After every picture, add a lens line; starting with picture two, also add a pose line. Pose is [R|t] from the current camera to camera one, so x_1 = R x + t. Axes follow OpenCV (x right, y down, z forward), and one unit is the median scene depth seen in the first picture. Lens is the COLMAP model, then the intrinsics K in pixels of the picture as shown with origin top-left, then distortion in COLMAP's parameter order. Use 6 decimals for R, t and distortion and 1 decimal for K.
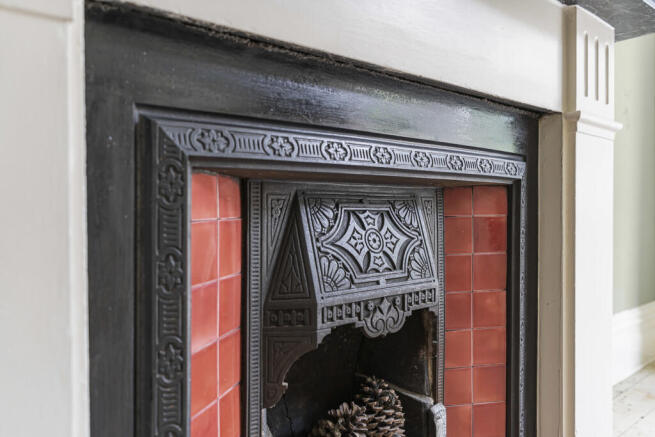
lens RADIAL K [[508.6, 0, 328.0], [0, 508.6, 217.2], [0, 0, 1]] dist [0.006331, 0.000710]
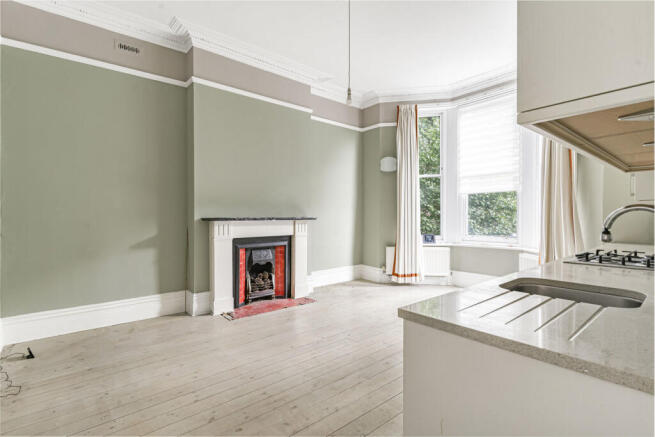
lens RADIAL K [[313.5, 0, 323.2], [0, 313.5, 218.8], [0, 0, 1]] dist [-0.000255, -0.000562]
pose [[0.998840, 0.005479, -0.047837, 1.289333], [-0.005571, 0.999983, -0.001798, -0.506239], [0.047826, 0.002062, 0.998854, -3.996087]]
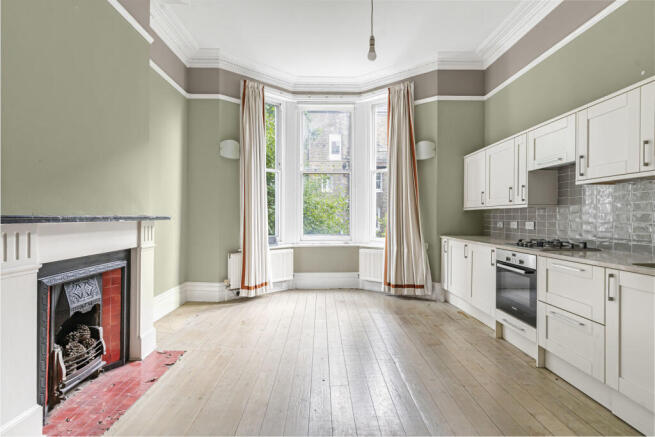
lens RADIAL K [[322.5, 0, 328.6], [0, 322.5, 217.0], [0, 0, 1]] dist [0.004802, -0.000494]
pose [[0.649509, 0.005885, 0.760331, -0.591197], [0.003065, 0.999942, -0.010358, -0.491768], [-0.760348, 0.009058, 0.649453, -2.146495]]
